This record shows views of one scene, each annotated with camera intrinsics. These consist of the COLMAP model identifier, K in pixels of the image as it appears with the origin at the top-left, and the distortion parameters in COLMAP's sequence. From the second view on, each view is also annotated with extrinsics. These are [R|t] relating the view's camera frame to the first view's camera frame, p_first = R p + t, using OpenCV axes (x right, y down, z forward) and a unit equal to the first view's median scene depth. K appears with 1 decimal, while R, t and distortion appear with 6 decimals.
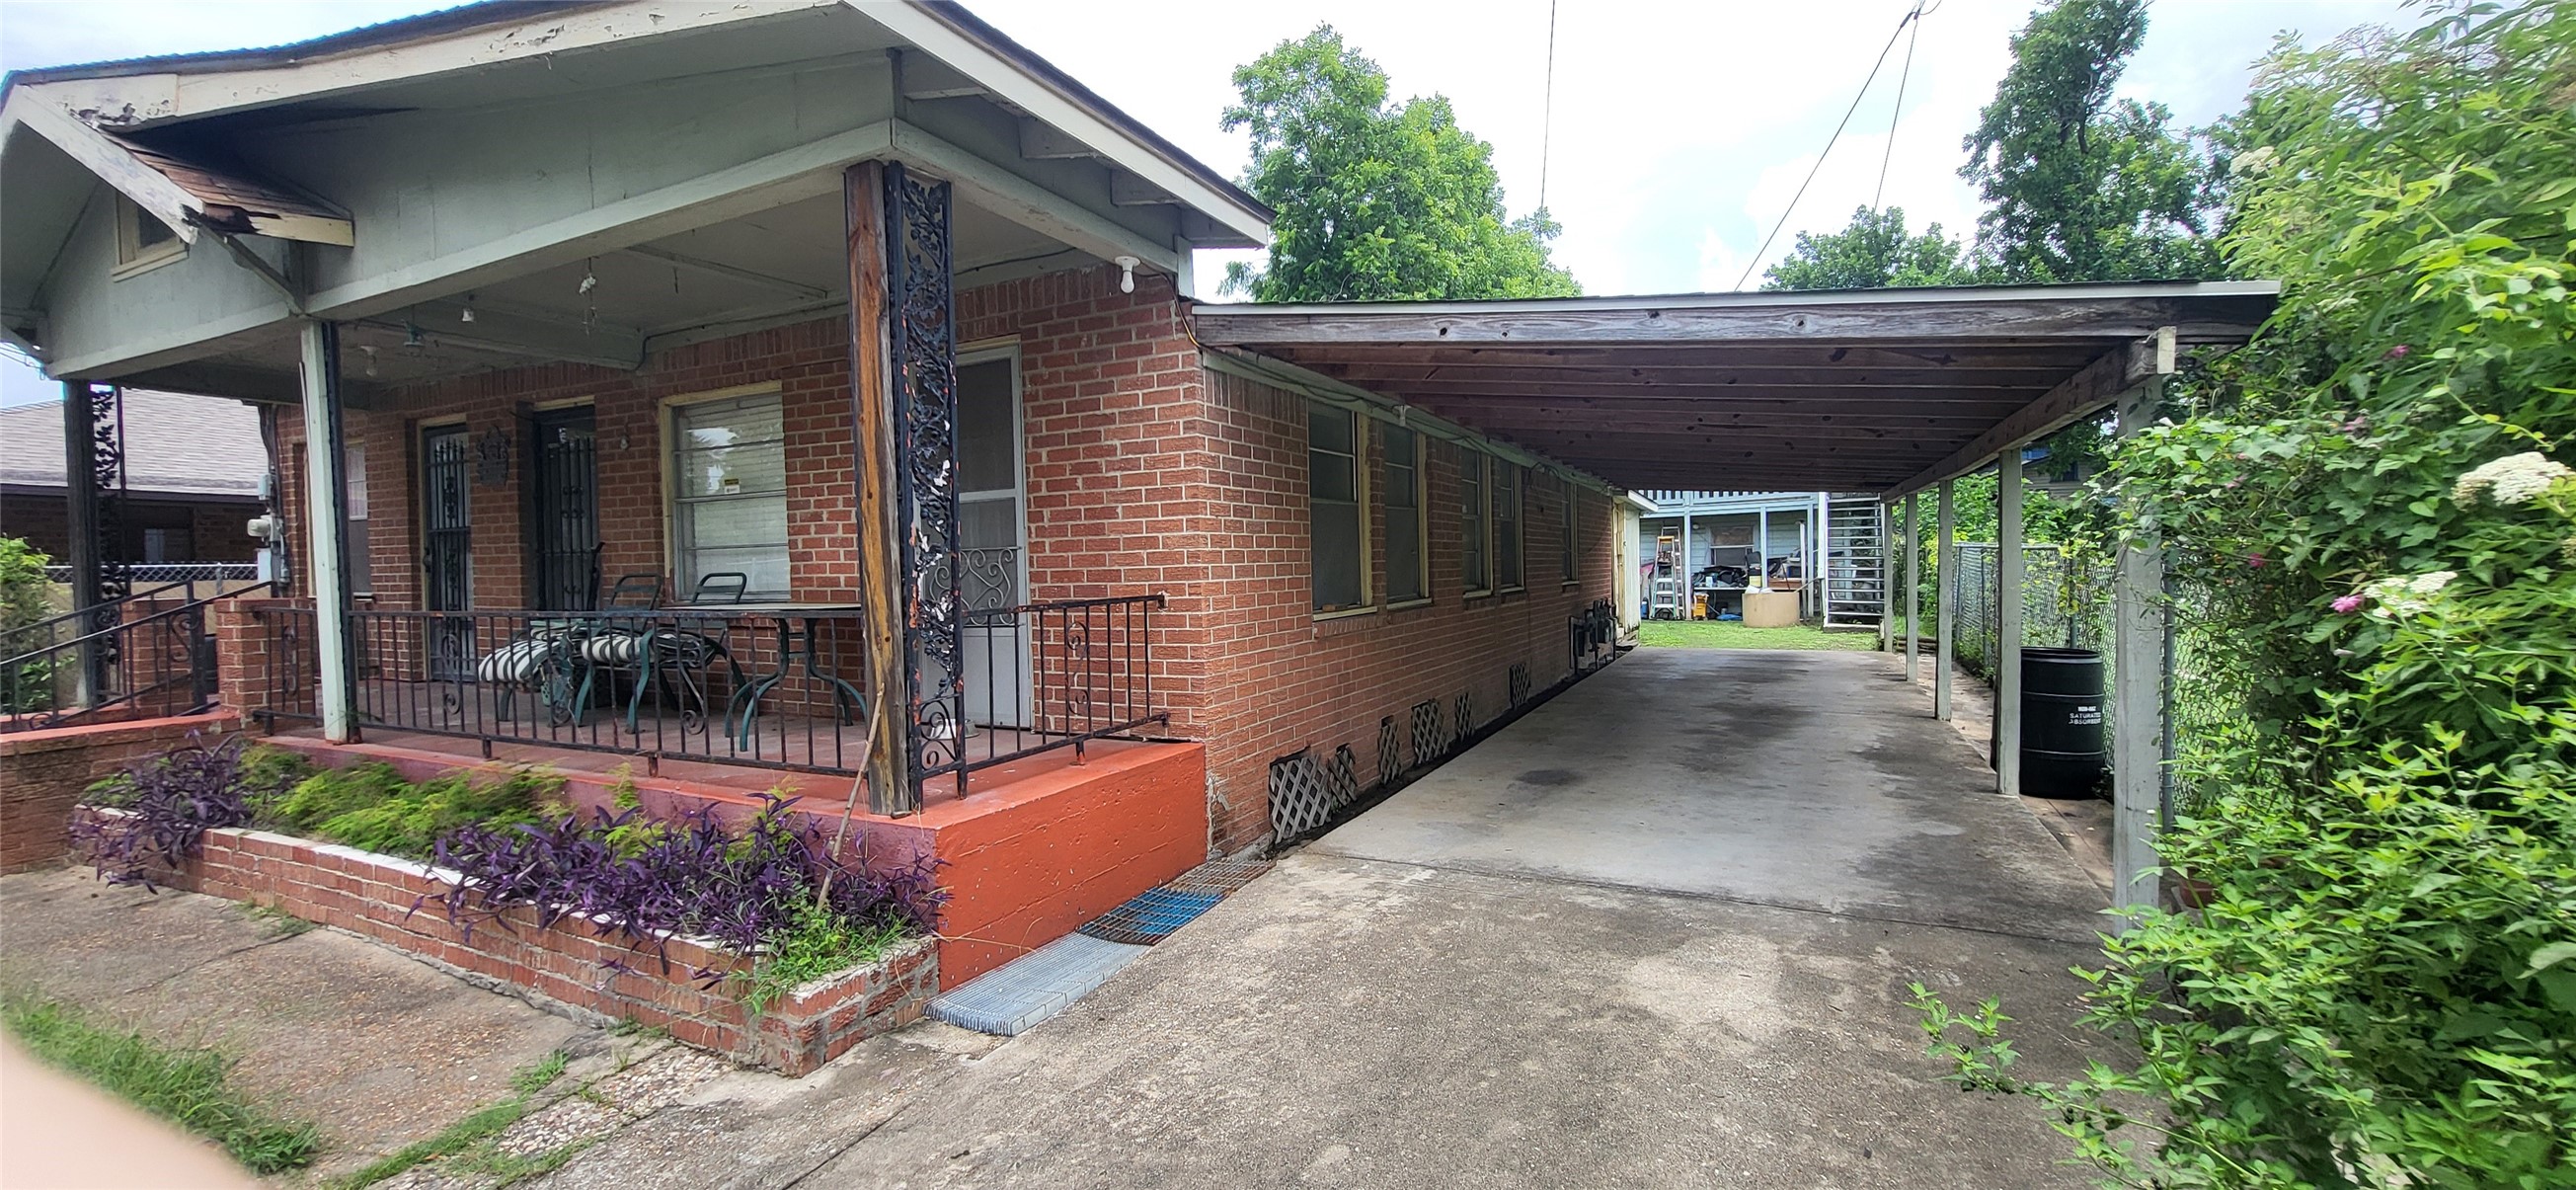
lens RADIAL K [[1026.9, 0, 1260.0], [0, 1026.9, 595.4], [0, 0, 1]] dist [-0.000453, -0.000127]
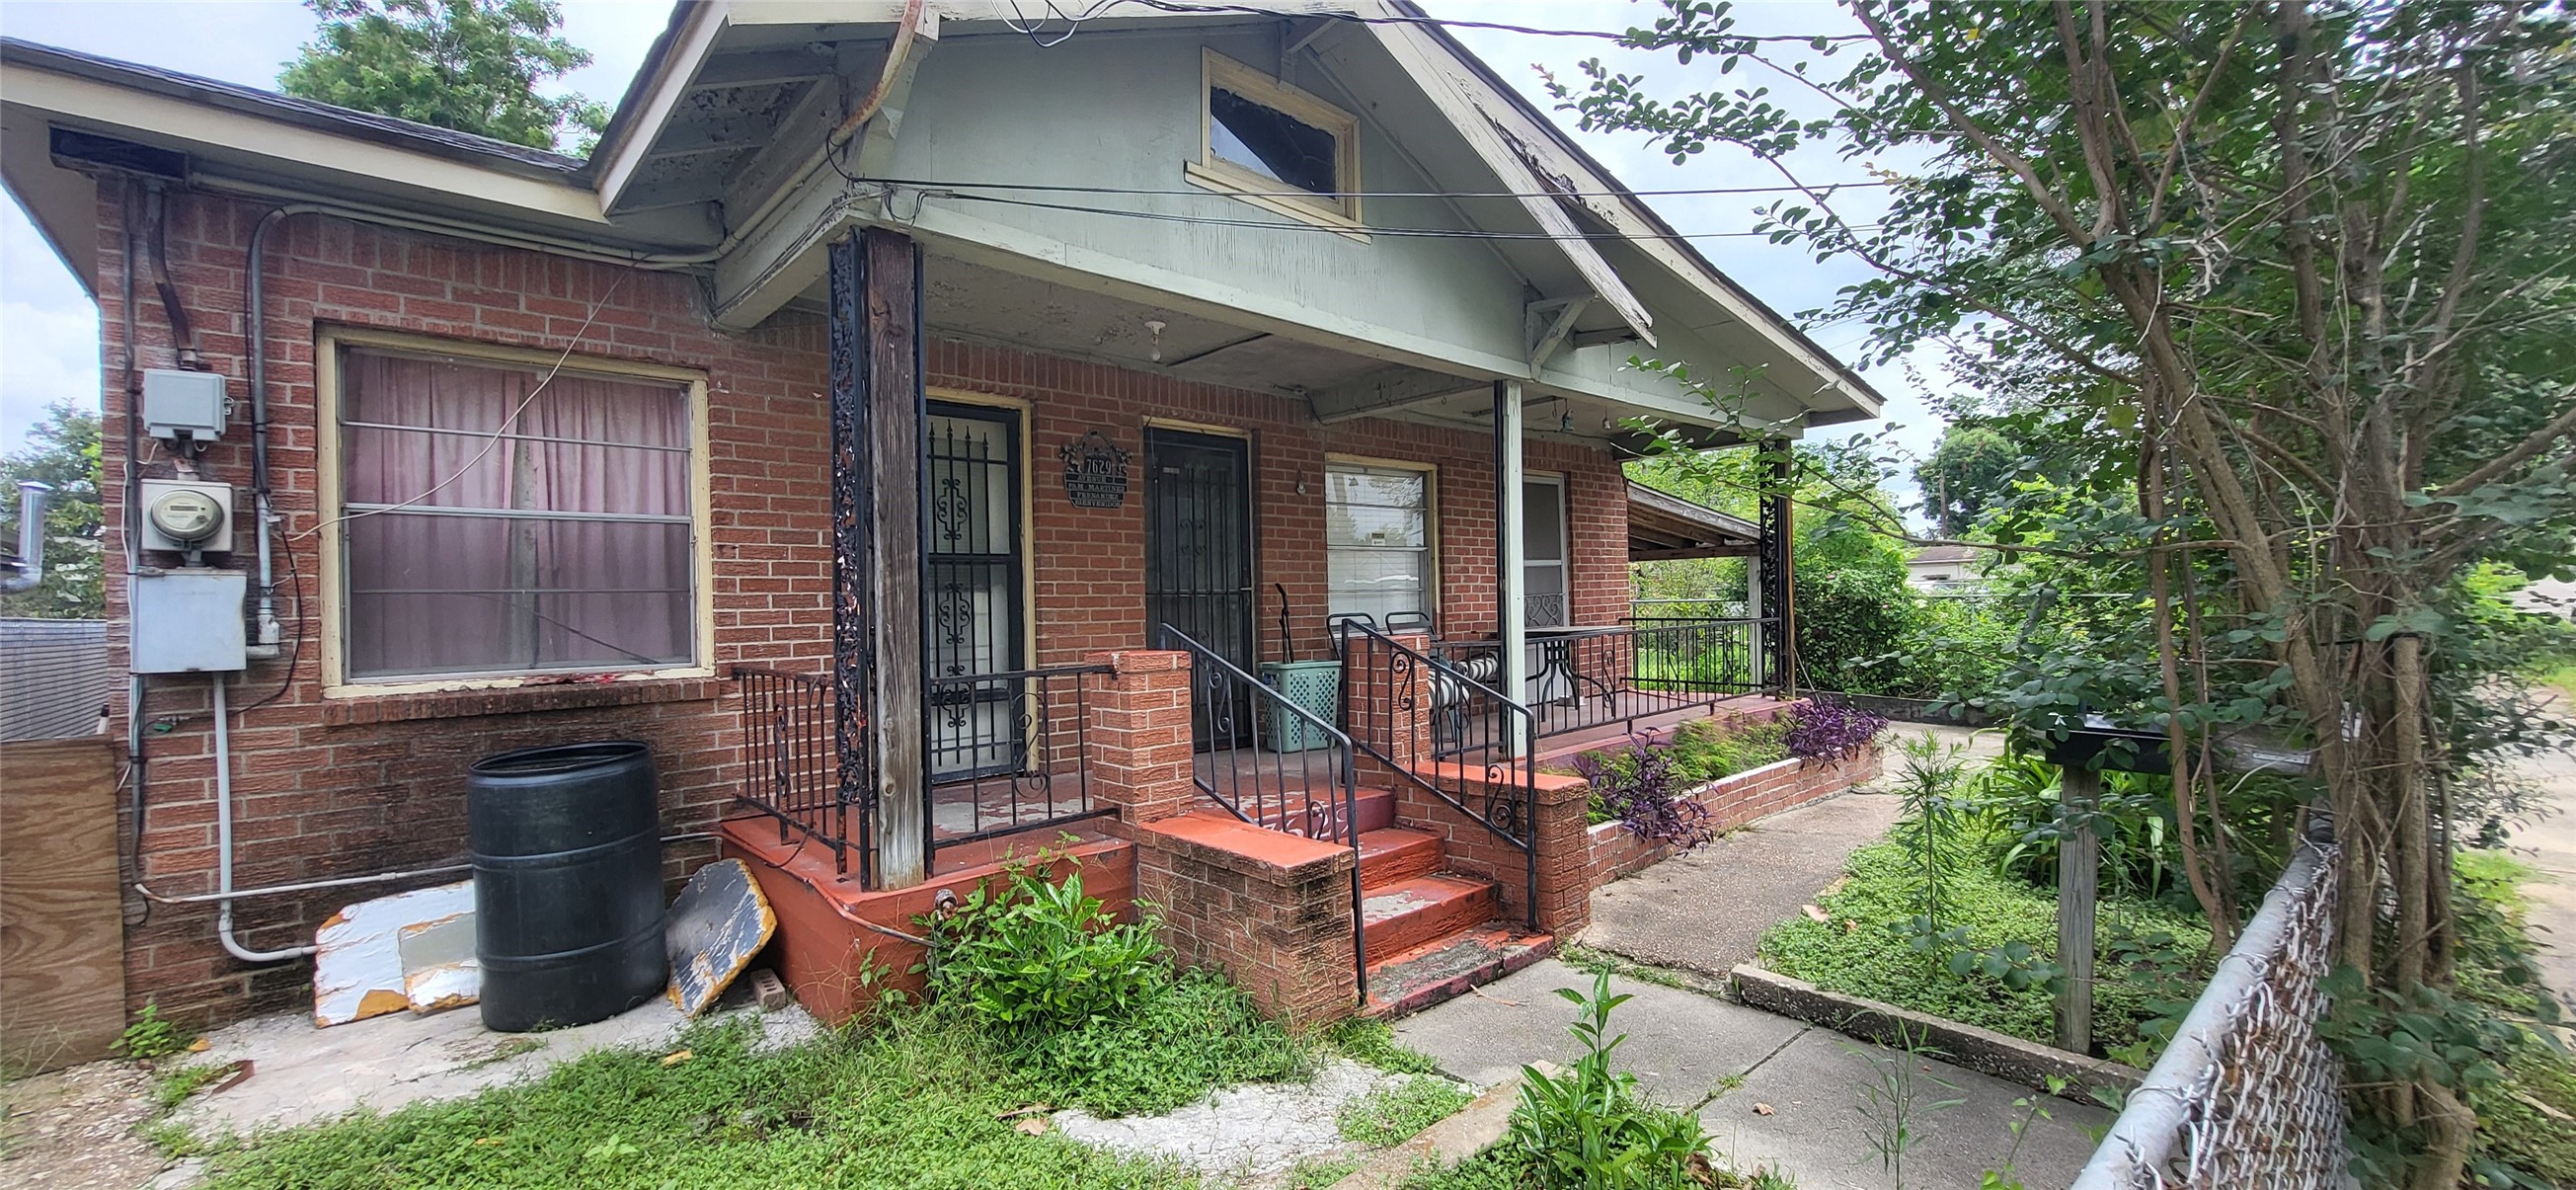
lens RADIAL K [[1026.9, 0, 1260.0], [0, 1026.9, 595.4], [0, 0, 1]] dist [-0.000453, -0.000127]
pose [[0.360803, 0.016906, 0.932489, -1.718372], [0.046999, 0.998236, -0.036283, -0.005260], [-0.931457, 0.056917, 0.359372, 0.723216]]
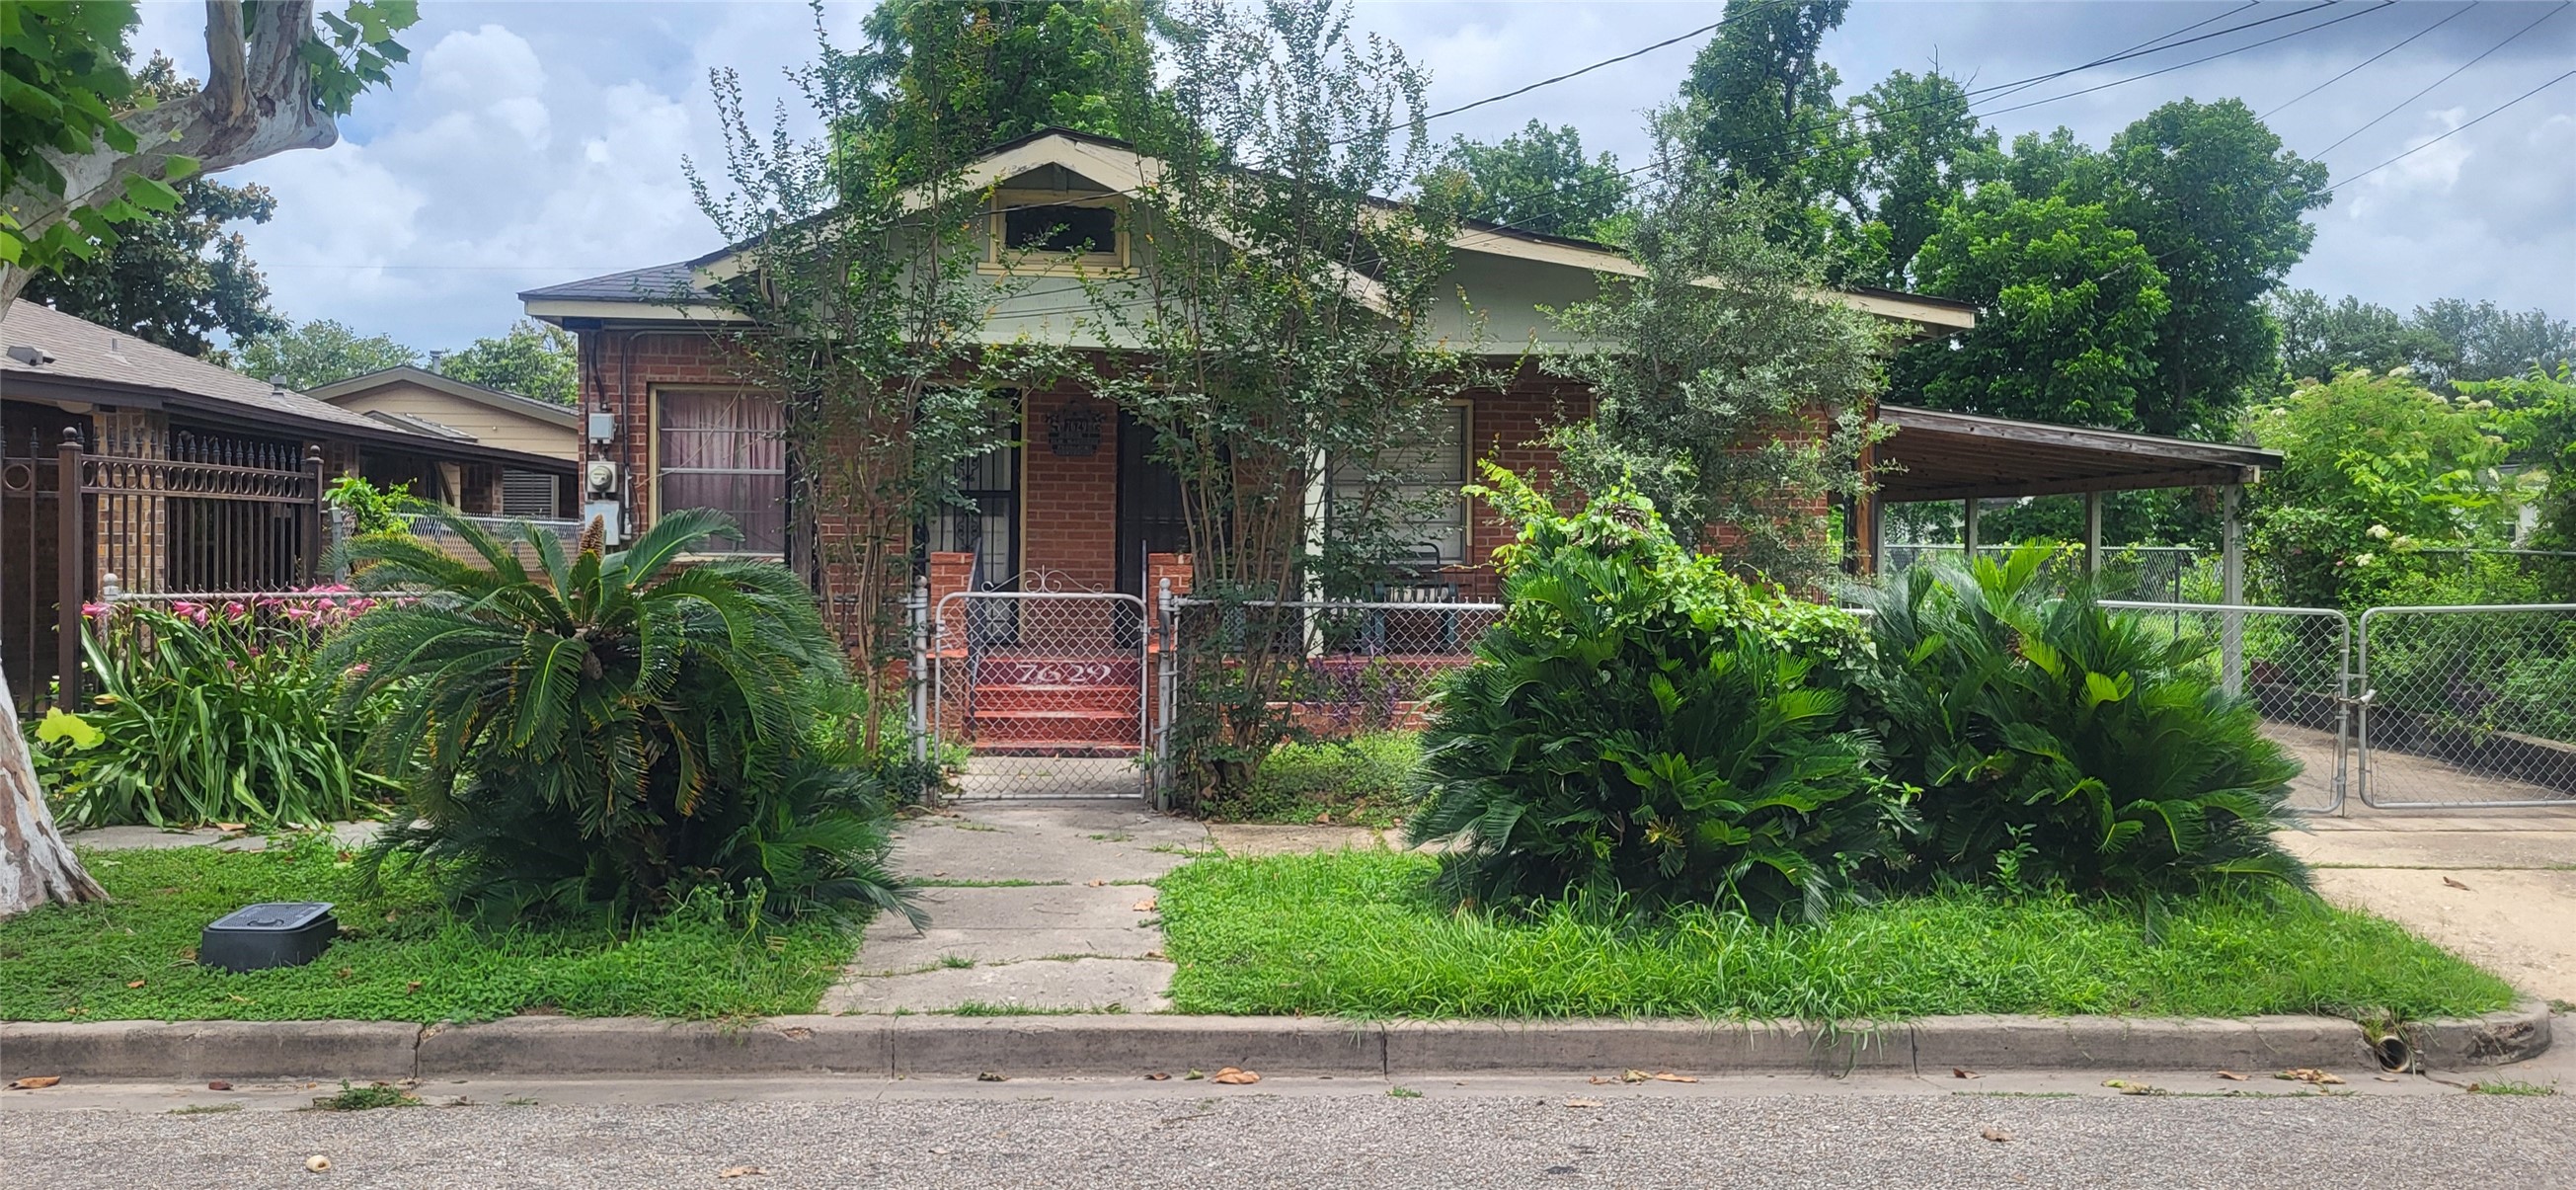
lens RADIAL K [[1886.3, 0, 1288.0], [0, 1886.3, 595.0], [0, 0, 1]] dist [0.003944, 0.001638]
pose [[0.864702, 0.012501, 0.502129, -1.846316], [-0.005270, 0.999861, -0.015817, 0.082444], [-0.502257, 0.011031, 0.864648, -0.975680]]
